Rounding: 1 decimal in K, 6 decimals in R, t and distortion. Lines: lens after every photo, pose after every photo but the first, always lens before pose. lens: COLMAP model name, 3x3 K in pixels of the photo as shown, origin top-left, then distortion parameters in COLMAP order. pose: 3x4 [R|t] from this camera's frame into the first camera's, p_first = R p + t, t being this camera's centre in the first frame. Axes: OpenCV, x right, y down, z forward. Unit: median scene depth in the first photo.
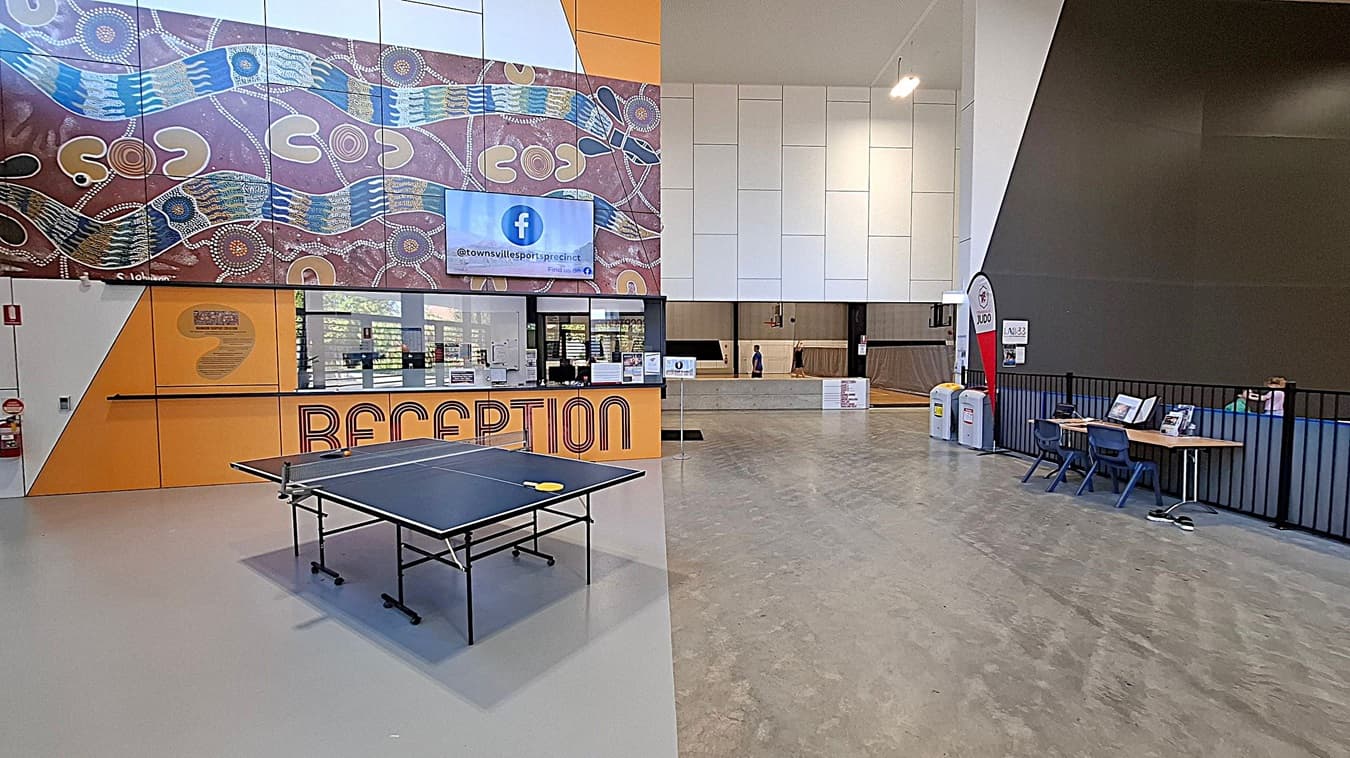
lens RADIAL K [[537.3, 0, 671.1], [0, 537.3, 376.8], [0, 0, 1]] dist [-0.003445, 0.000118]
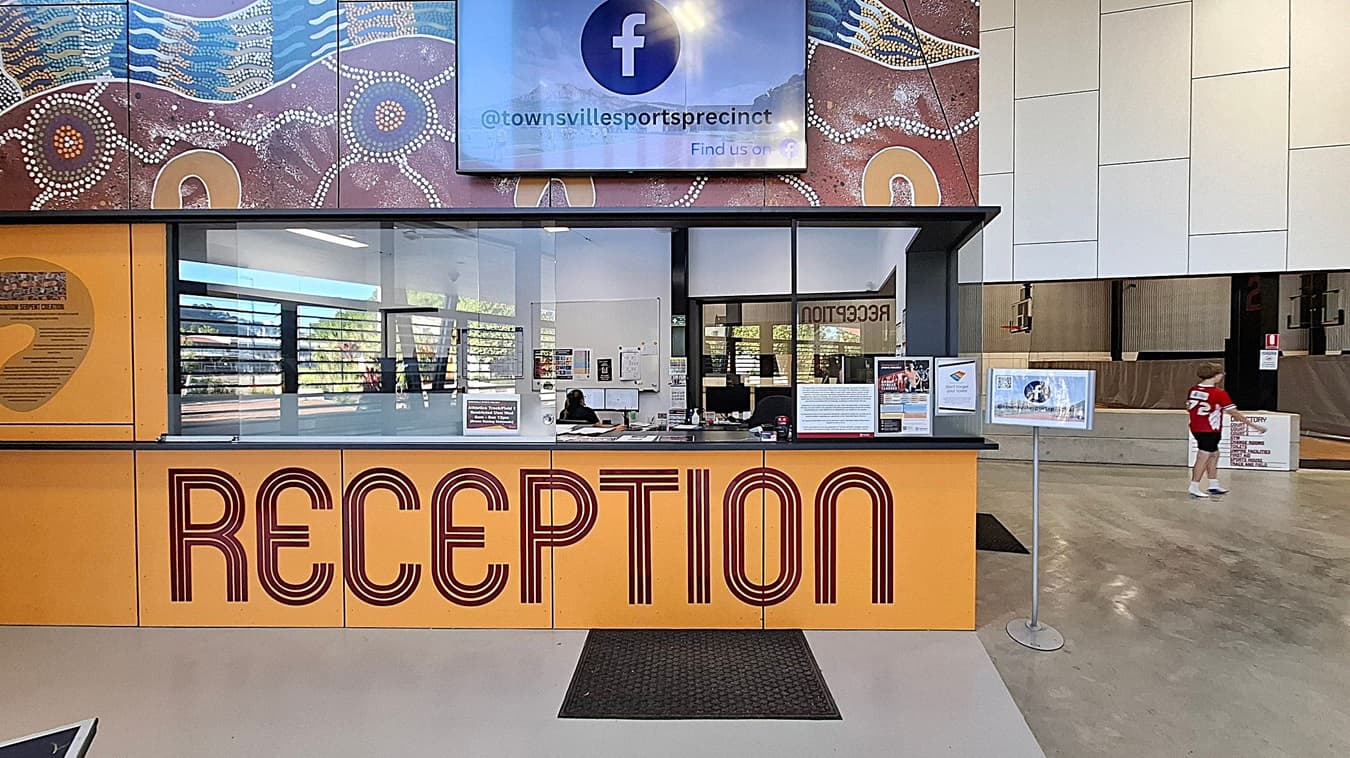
lens RADIAL K [[537.3, 0, 671.1], [0, 537.3, 376.8], [0, 0, 1]] dist [-0.003445, 0.000118]
pose [[0.951188, 0.005056, -0.308572, -0.115873], [-0.014726, 0.999470, -0.029015, -0.017642], [0.308262, 0.032143, 0.950758, 0.604272]]
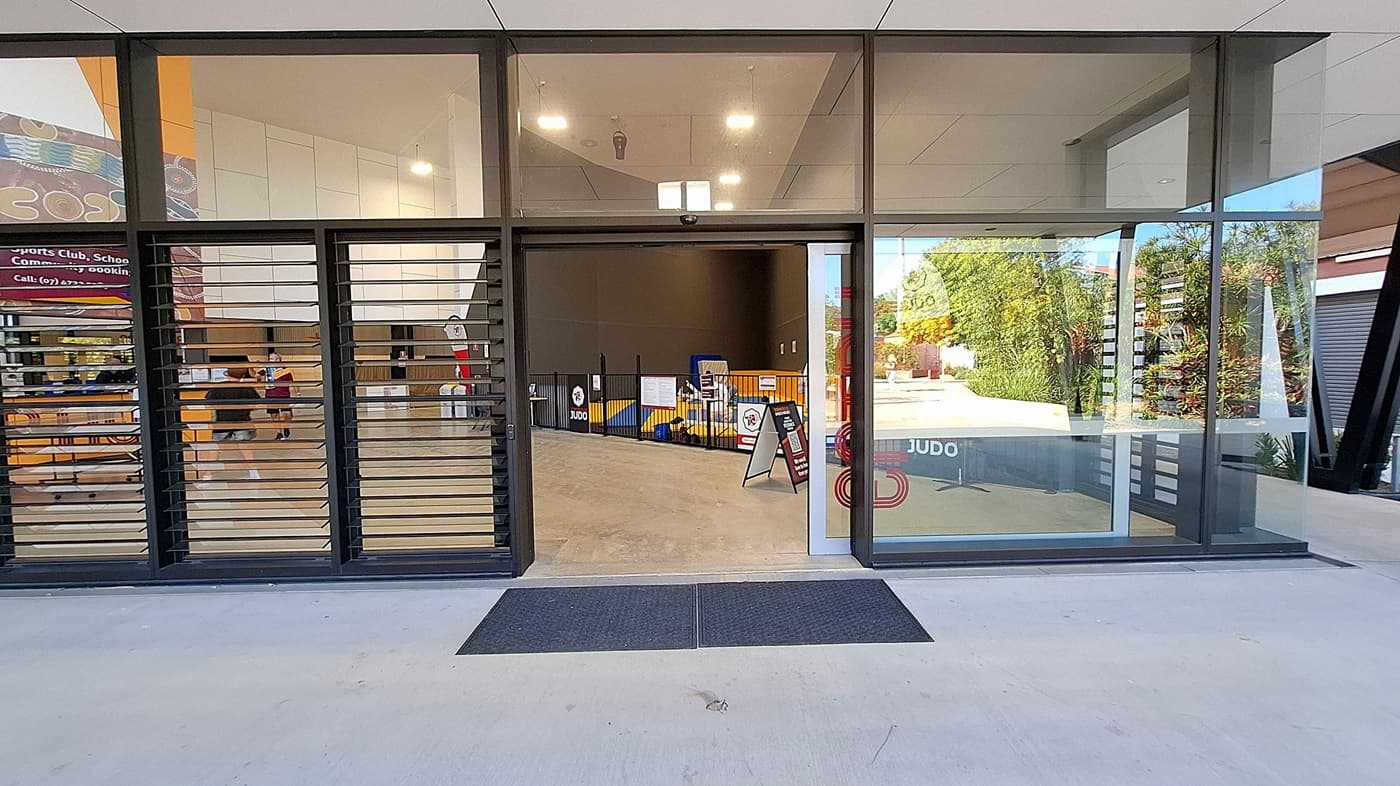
lens RADIAL K [[557.2, 0, 696.0], [0, 557.2, 390.7], [0, 0, 1]] dist [-0.003445, 0.000118]
pose [[0.722523, -0.047485, 0.689714, -0.102092], [0.044037, 0.998774, 0.022631, 0.044434], [-0.689943, 0.014022, 0.723728, -0.841258]]
